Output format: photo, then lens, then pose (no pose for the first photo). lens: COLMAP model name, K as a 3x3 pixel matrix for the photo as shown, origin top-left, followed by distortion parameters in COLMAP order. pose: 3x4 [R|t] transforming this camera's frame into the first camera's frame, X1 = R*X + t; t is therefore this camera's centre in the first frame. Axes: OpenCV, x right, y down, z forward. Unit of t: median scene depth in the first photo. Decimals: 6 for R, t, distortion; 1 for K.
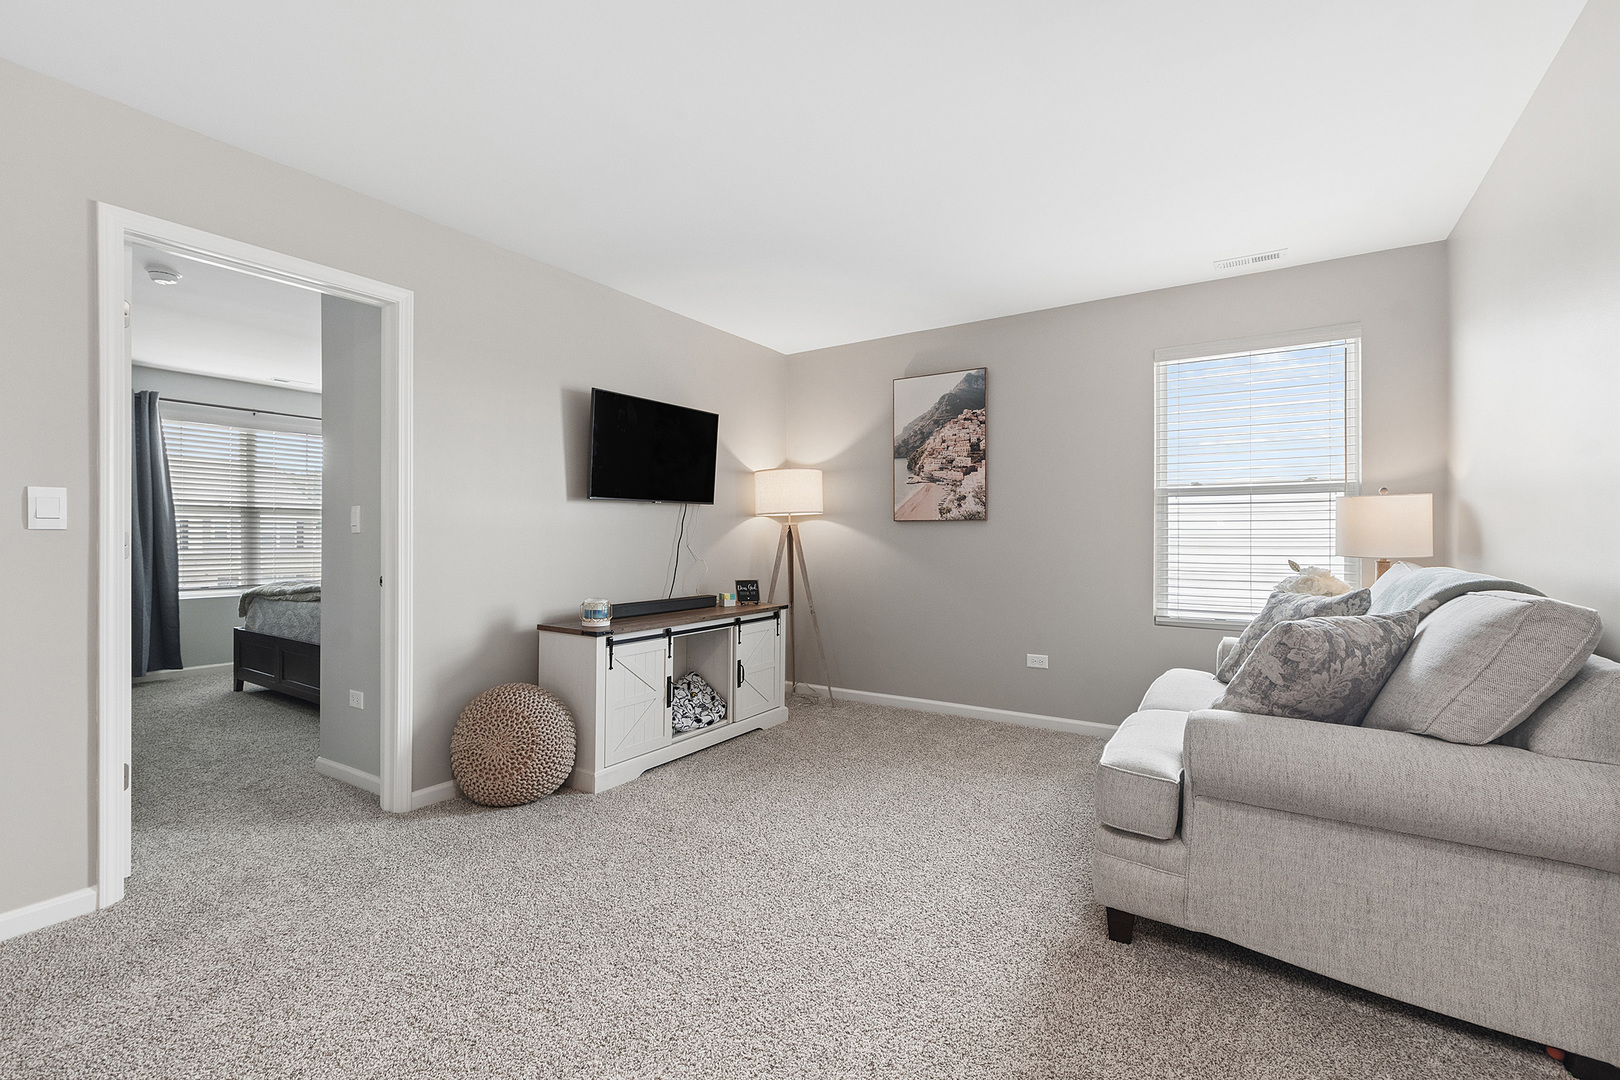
lens RADIAL K [[712.8, 0, 794.5], [0, 712.8, 535.6], [0, 0, 1]] dist [0.015011, -0.000002]
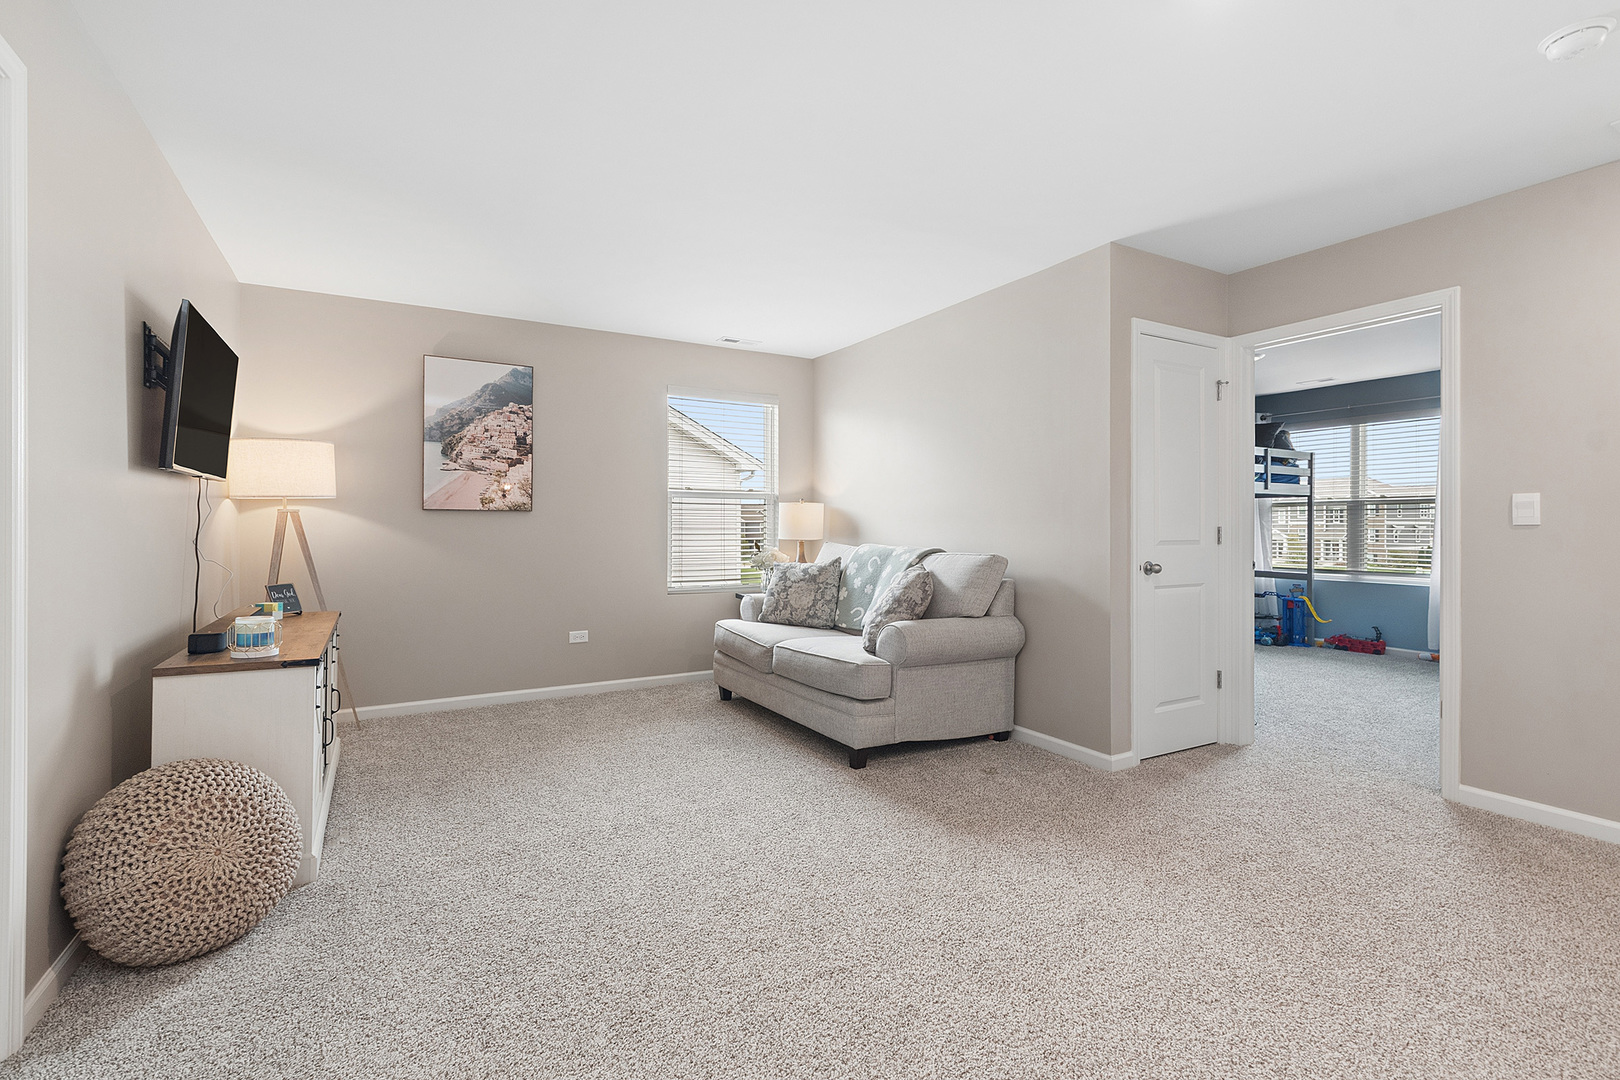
lens RADIAL K [[722.1, 0, 806.8], [0, 722.1, 528.4], [0, 0, 1]] dist [-0.002845, -0.000343]
pose [[0.437472, 0.000084, 0.899232, -0.505375], [-0.005551, 0.999981, 0.002608, -0.001392], [-0.899215, -0.006132, 0.437464, 0.164692]]
